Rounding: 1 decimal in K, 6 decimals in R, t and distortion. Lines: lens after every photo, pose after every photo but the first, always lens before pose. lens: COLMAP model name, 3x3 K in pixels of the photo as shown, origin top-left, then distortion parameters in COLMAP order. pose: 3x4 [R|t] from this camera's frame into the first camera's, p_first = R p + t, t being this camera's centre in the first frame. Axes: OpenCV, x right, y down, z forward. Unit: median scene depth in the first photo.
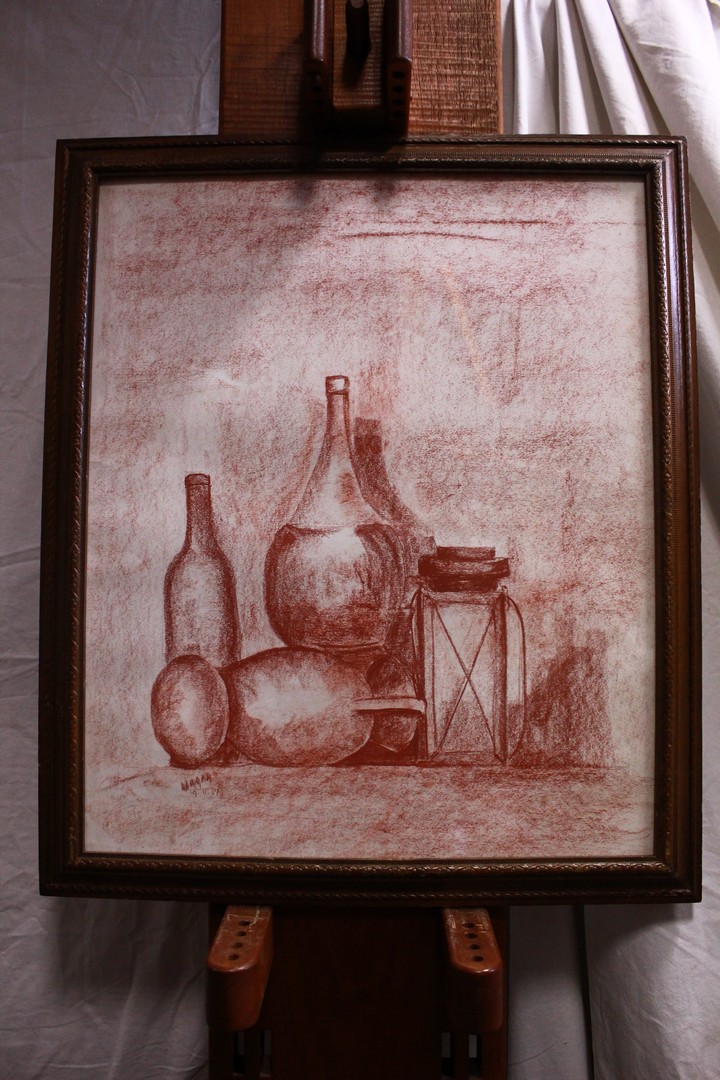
lens RADIAL K [[924.2, 0, 353.2], [0, 924.2, 535.7], [0, 0, 1]] dist [0.011474, 0.043037]
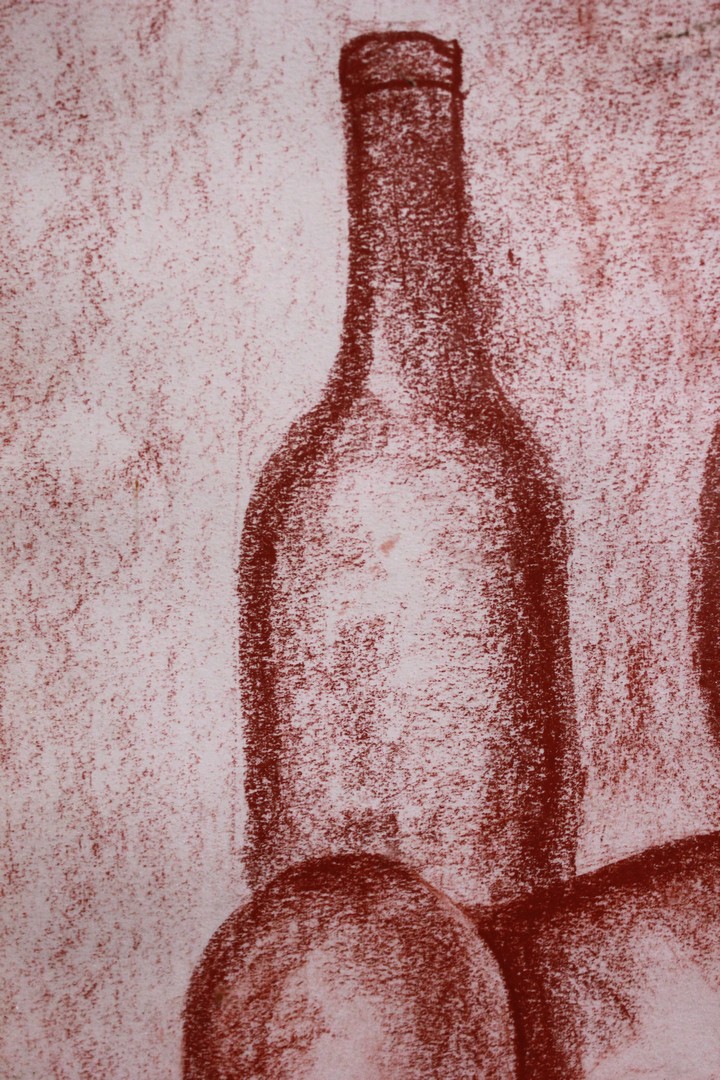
lens RADIAL K [[980.1, 0, 361.0], [0, 980.1, 538.6], [0, 0, 1]] dist [0.017214, 0.000000]
pose [[0.995928, 0.008543, 0.089744, -0.198245], [-0.020280, 0.991216, 0.130690, 0.018229], [-0.087839, -0.131978, 0.987353, 0.770403]]
